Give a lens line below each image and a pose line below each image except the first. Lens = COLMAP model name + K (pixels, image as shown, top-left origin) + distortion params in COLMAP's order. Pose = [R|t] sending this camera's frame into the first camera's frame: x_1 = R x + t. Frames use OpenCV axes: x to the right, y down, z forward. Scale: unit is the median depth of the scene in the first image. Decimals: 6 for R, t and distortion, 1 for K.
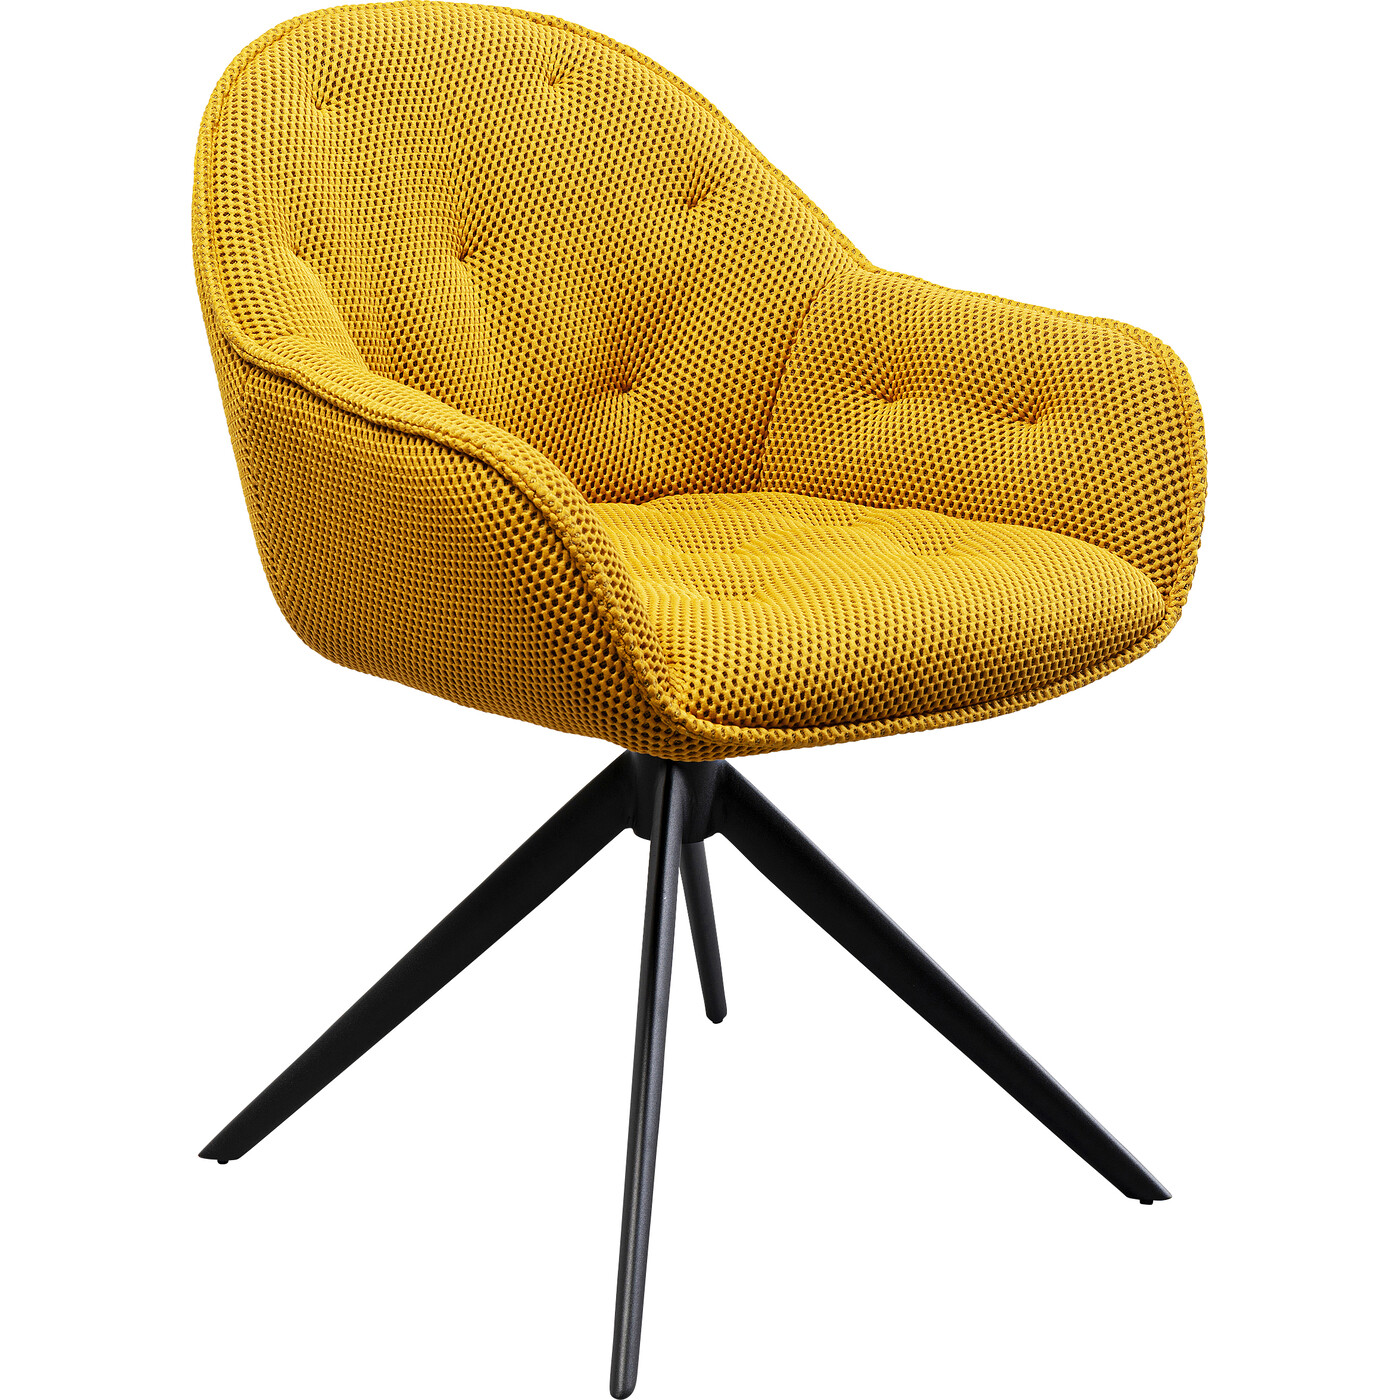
lens RADIAL K [[5818.0, 0, 700.0], [0, 5818.0, 700.0], [0, 0, 1]] dist [0.006583, -0.367331]
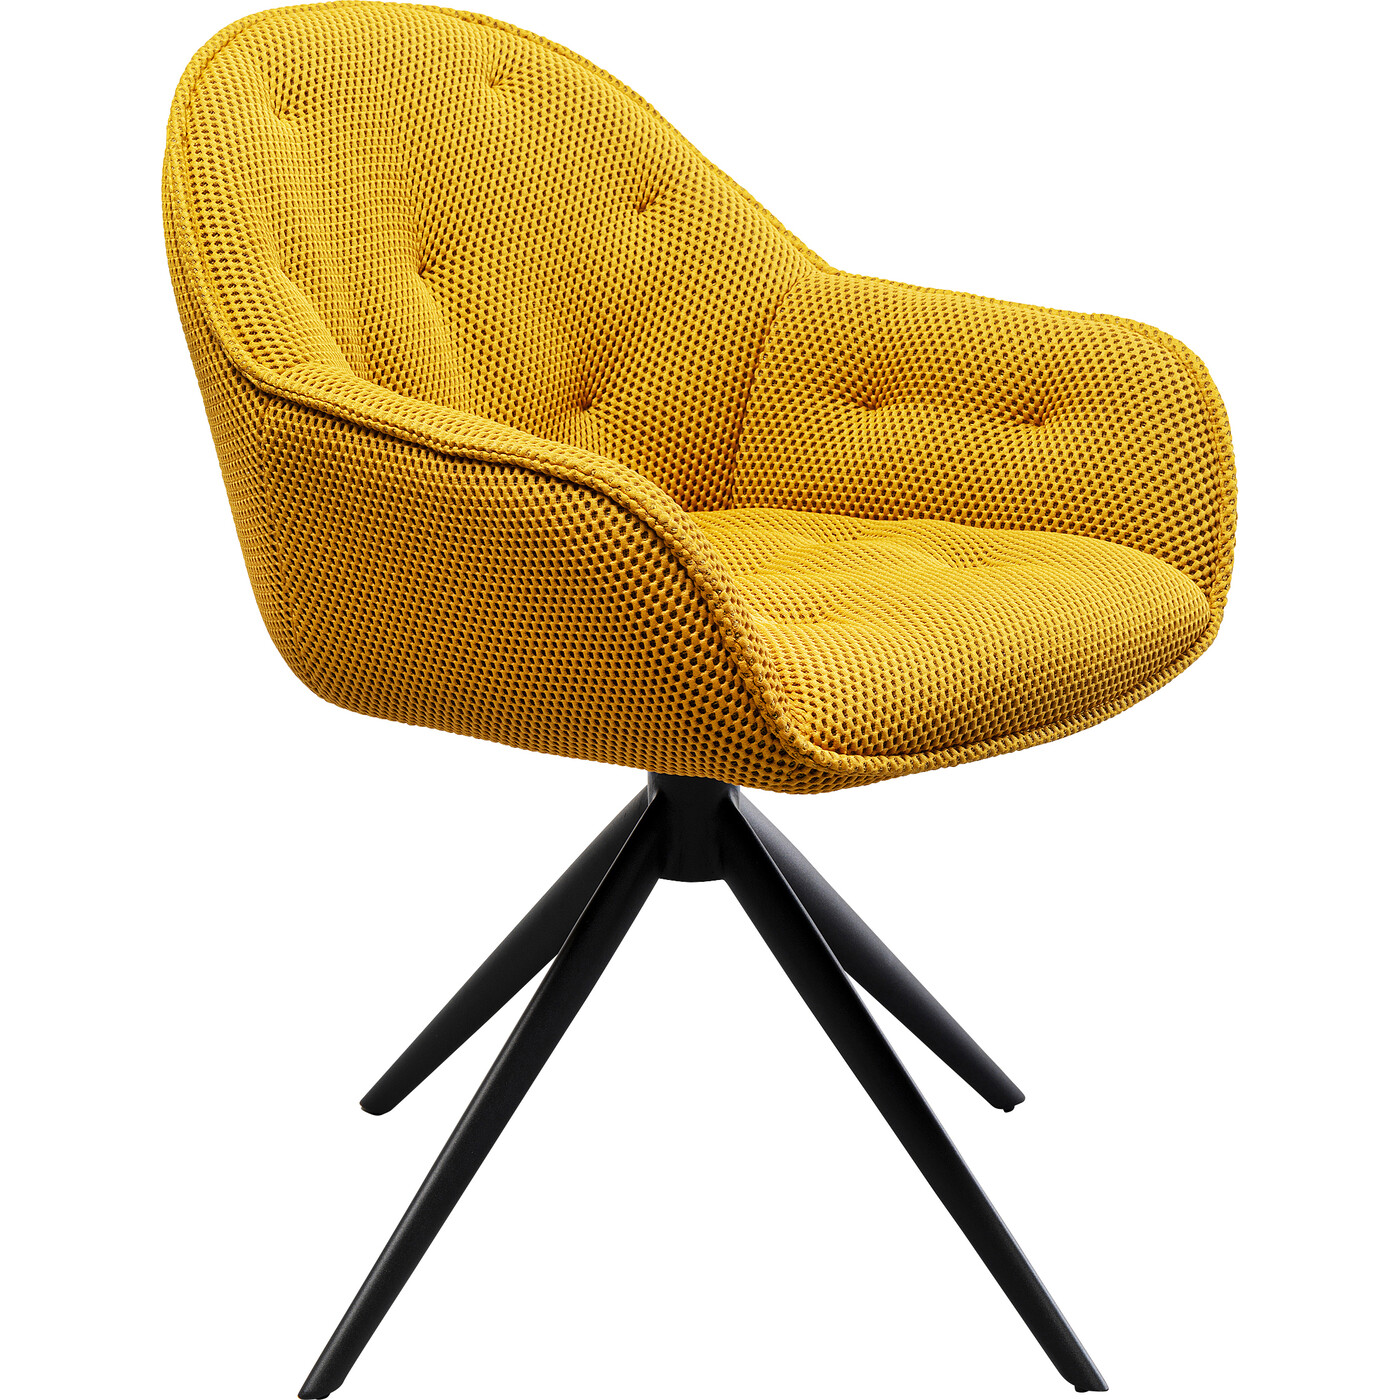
lens RADIAL K [[5818.0, 0, 700.0], [0, 5818.0, 700.0], [0, 0, 1]] dist [0.006583, -0.367331]
pose [[0.963828, -0.051845, 0.261433, -0.249753], [0.051327, 0.998643, 0.008813, -0.013341], [-0.261535, 0.004924, 0.965181, 0.082932]]
